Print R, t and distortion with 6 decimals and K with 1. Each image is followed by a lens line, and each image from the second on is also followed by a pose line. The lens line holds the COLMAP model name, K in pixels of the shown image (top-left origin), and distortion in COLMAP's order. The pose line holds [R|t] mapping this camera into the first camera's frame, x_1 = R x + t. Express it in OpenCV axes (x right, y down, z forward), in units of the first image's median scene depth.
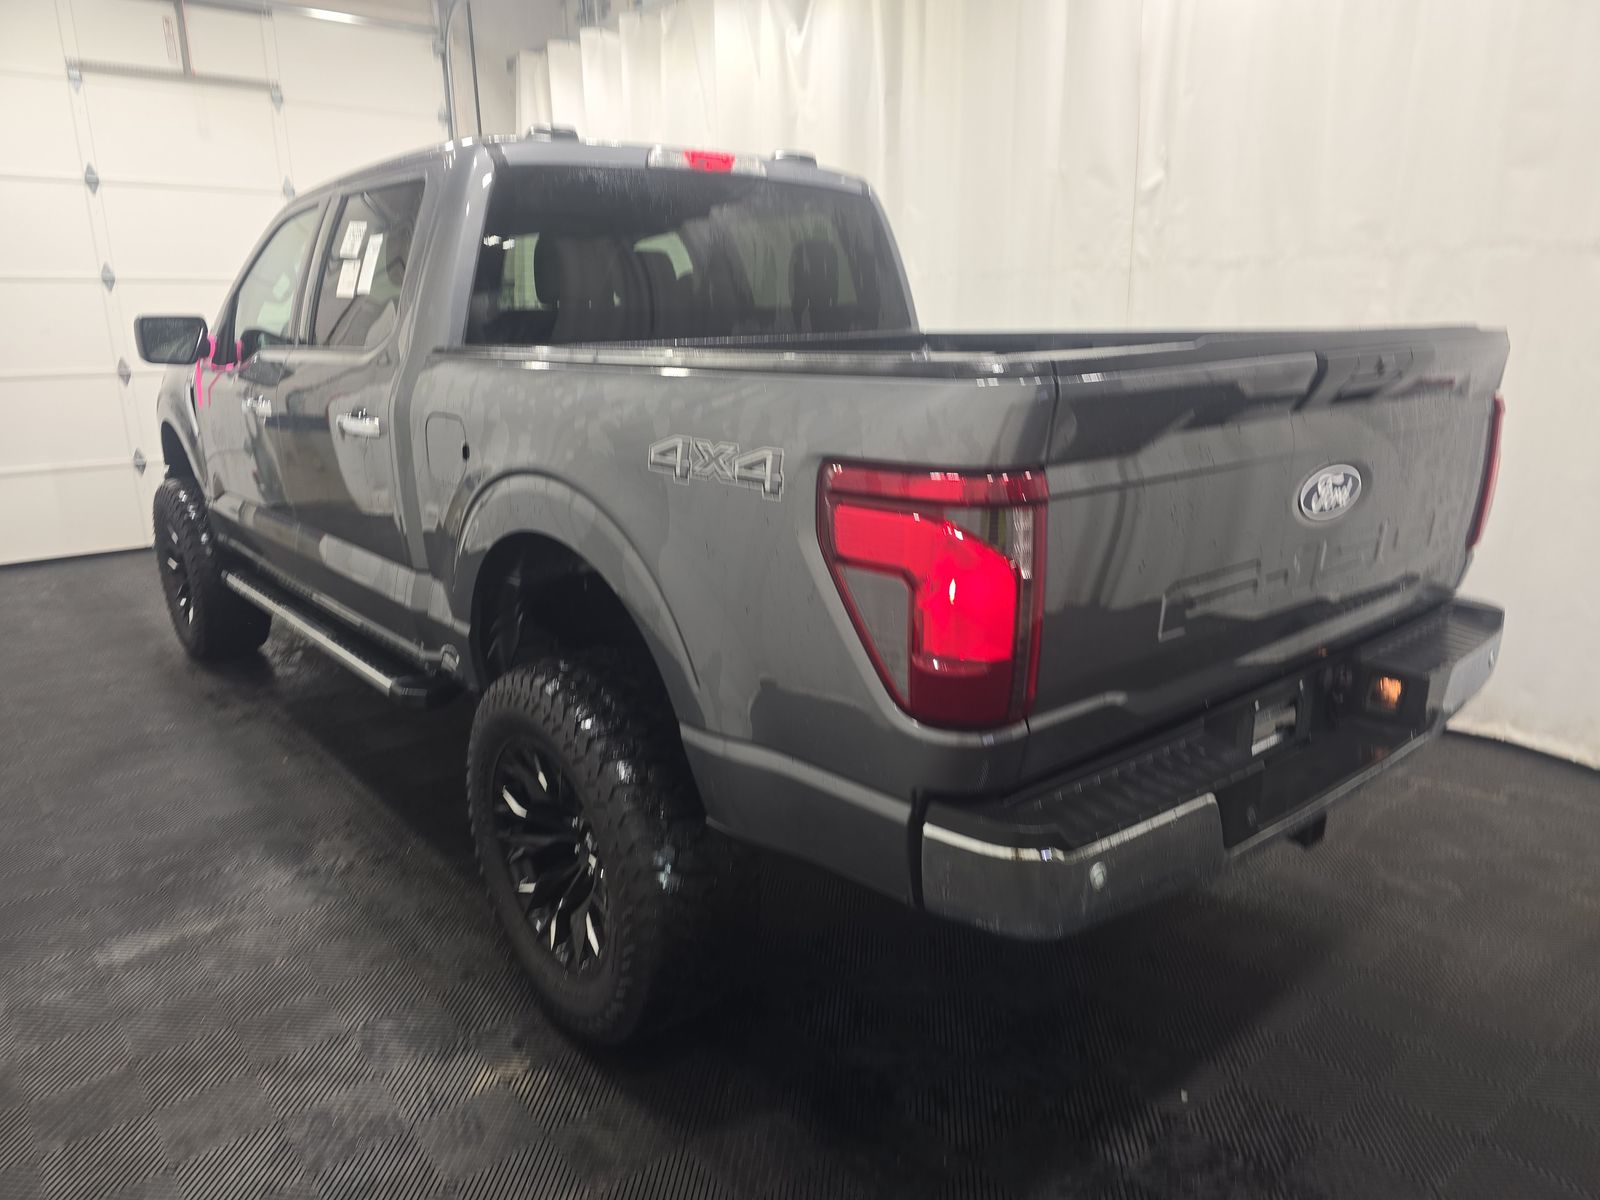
lens RADIAL K [[1074.8, 0, 800.0], [0, 1074.8, 600.0], [0, 0, 1]] dist [0.051083, -0.044560]
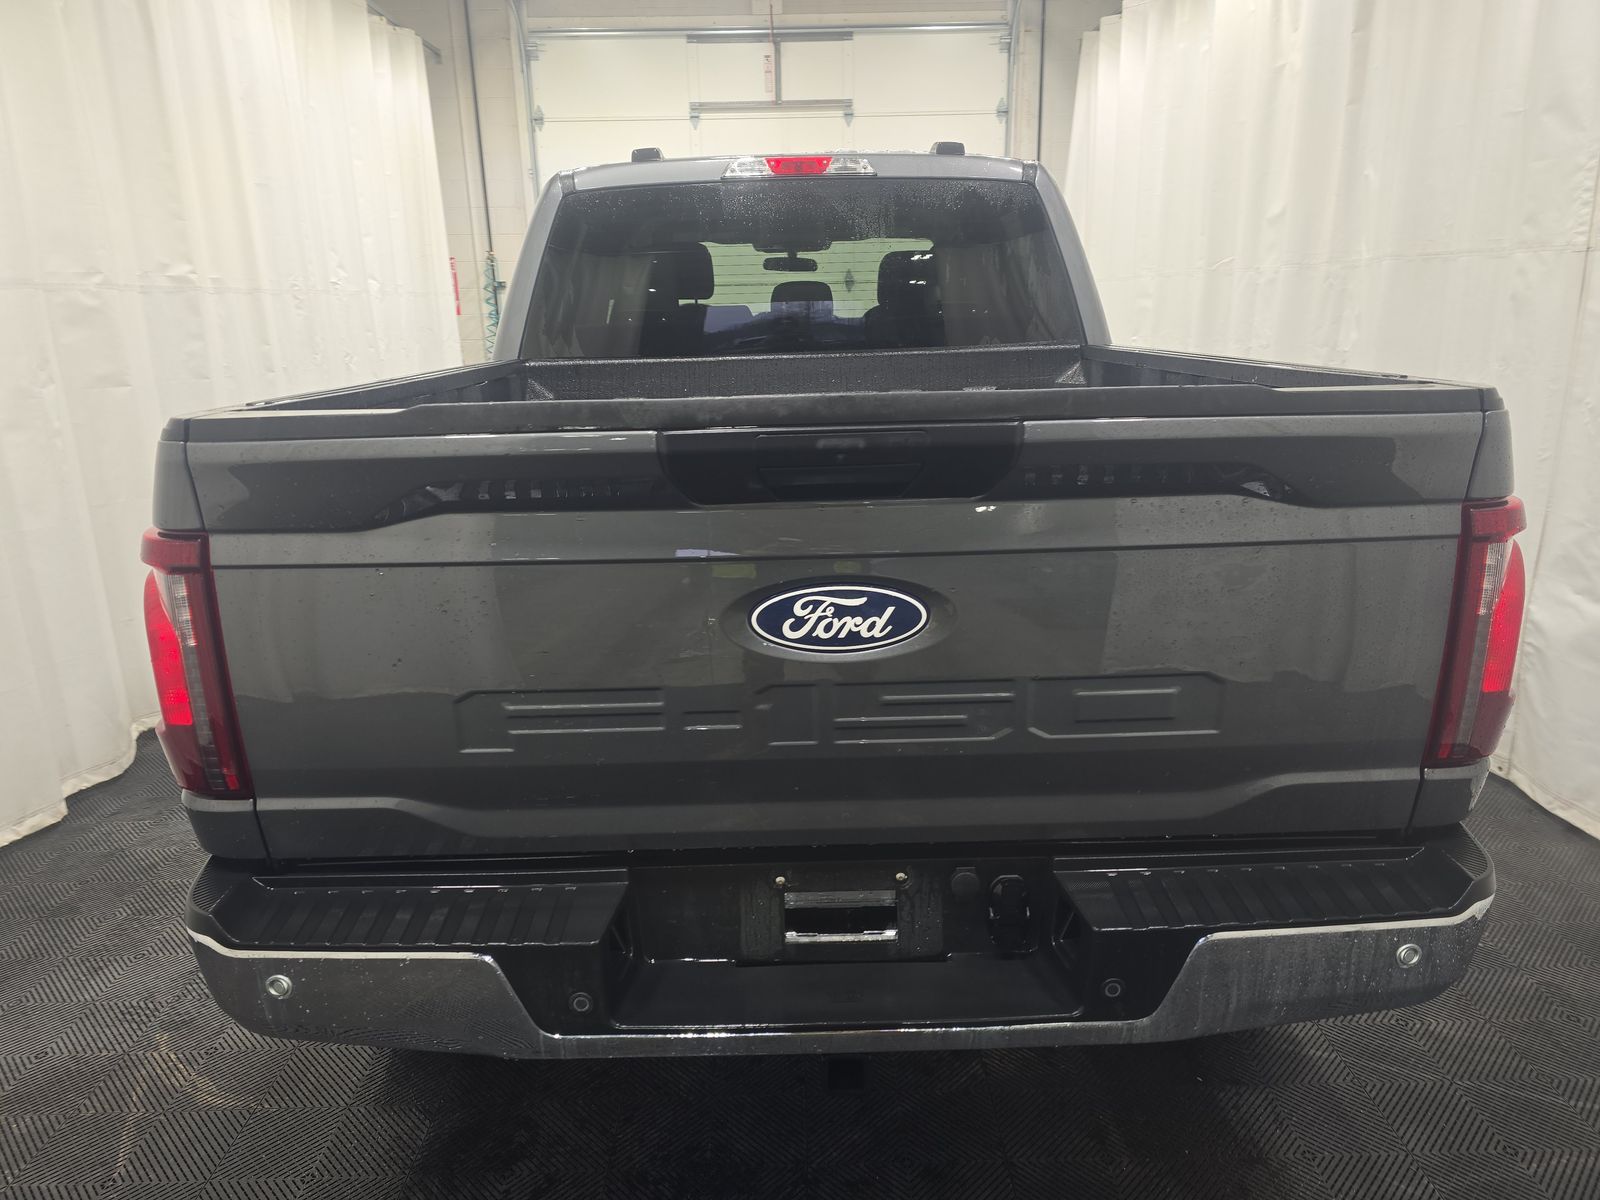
lens RADIAL K [[1074.8, 0, 800.0], [0, 1074.8, 600.0], [0, 0, 1]] dist [0.051083, -0.044560]
pose [[0.775742, 0.163145, -0.609597, 0.368751], [-0.151670, 0.985889, 0.070844, -0.064547], [0.612553, 0.037501, 0.789540, 0.175720]]
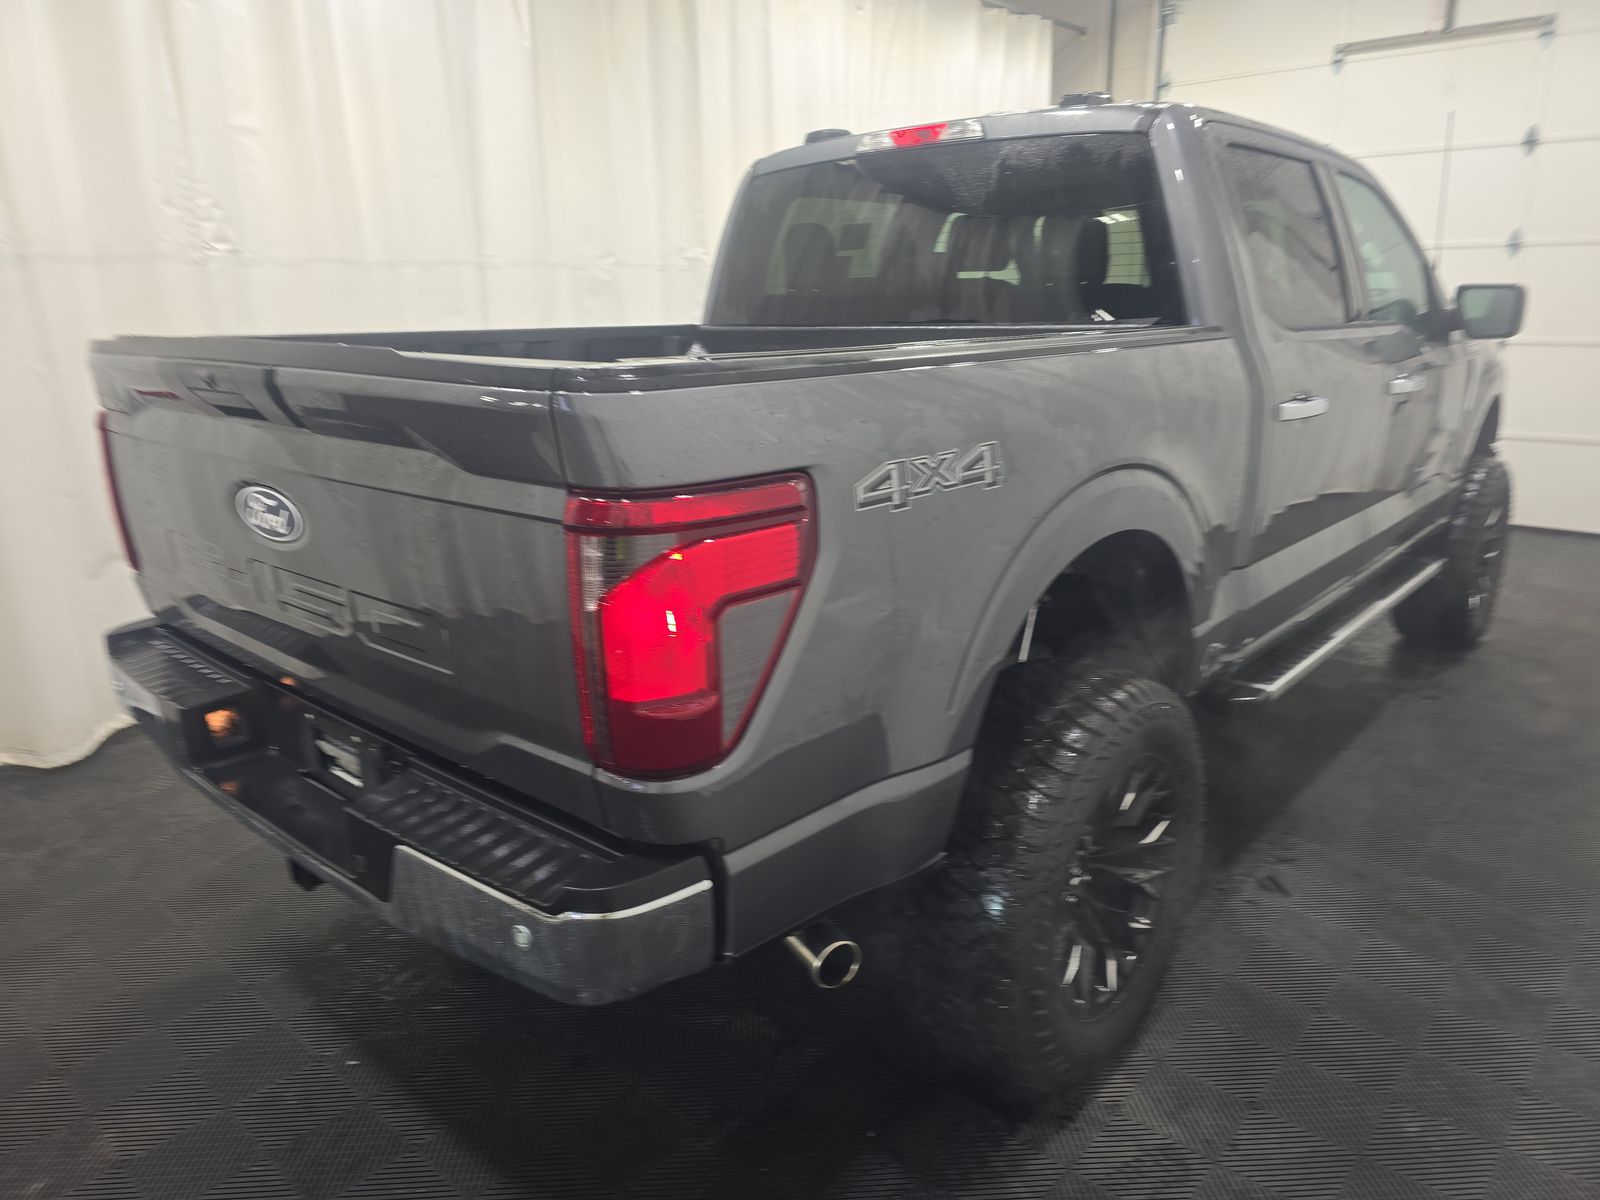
lens RADIAL K [[1074.8, 0, 800.0], [0, 1074.8, 600.0], [0, 0, 1]] dist [0.051083, -0.044560]
pose [[0.147754, 0.278950, -0.948871, 0.598731], [-0.242782, 0.940276, 0.238618, -0.148748], [0.958763, 0.195112, 0.206653, 0.517775]]
